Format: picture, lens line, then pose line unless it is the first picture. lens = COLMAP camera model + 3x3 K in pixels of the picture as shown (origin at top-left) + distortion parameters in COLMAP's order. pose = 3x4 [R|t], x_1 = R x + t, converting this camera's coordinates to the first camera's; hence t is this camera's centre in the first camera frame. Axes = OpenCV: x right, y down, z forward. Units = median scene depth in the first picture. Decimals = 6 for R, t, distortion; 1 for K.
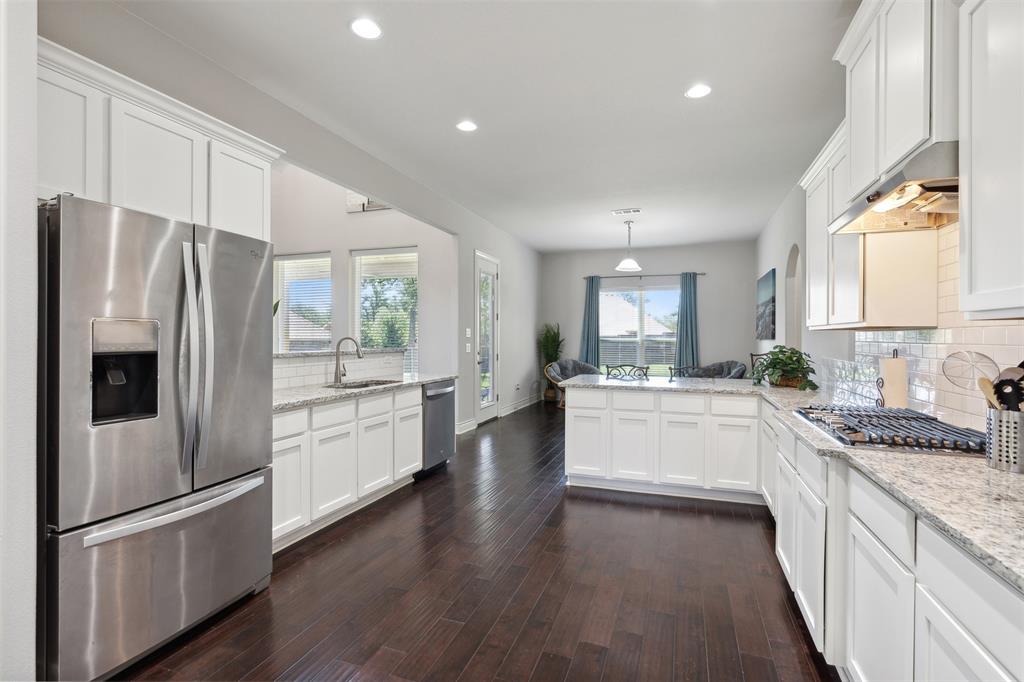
lens RADIAL K [[481.2, 0, 514.9], [0, 481.2, 338.2], [0, 0, 1]] dist [0.000913, 0.000366]
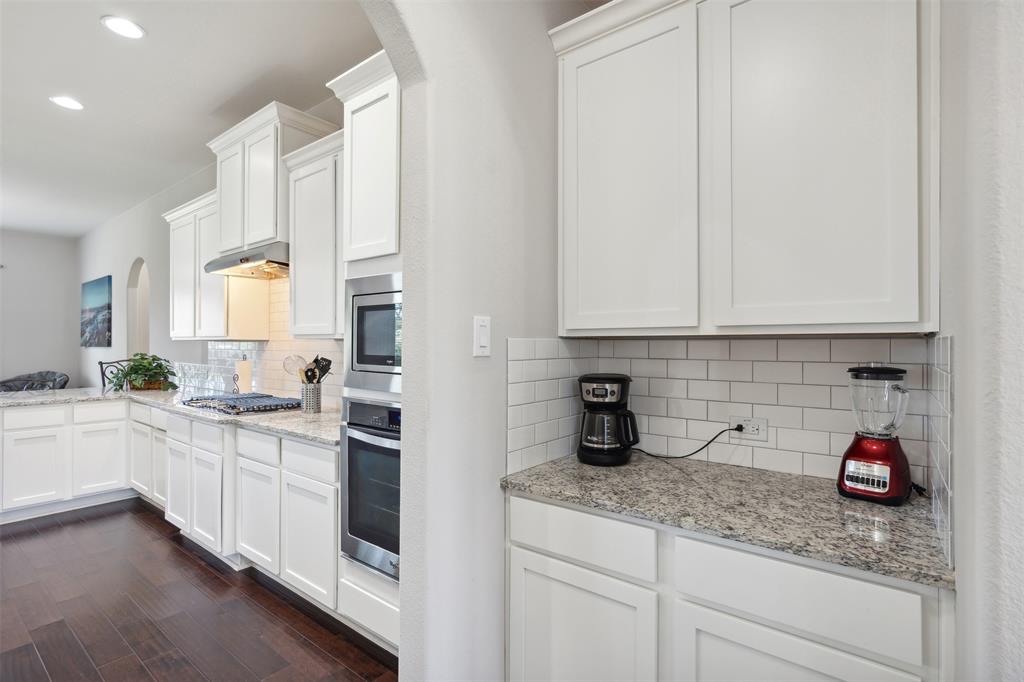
lens RADIAL K [[483.4, 0, 510.9], [0, 483.4, 343.8], [0, 0, 1]] dist [-0.002523, 0.000478]
pose [[0.318020, -0.002977, 0.948079, -0.226398], [0.001110, 0.999996, 0.002767, -0.008345], [-0.948083, 0.000173, 0.318022, -0.161019]]
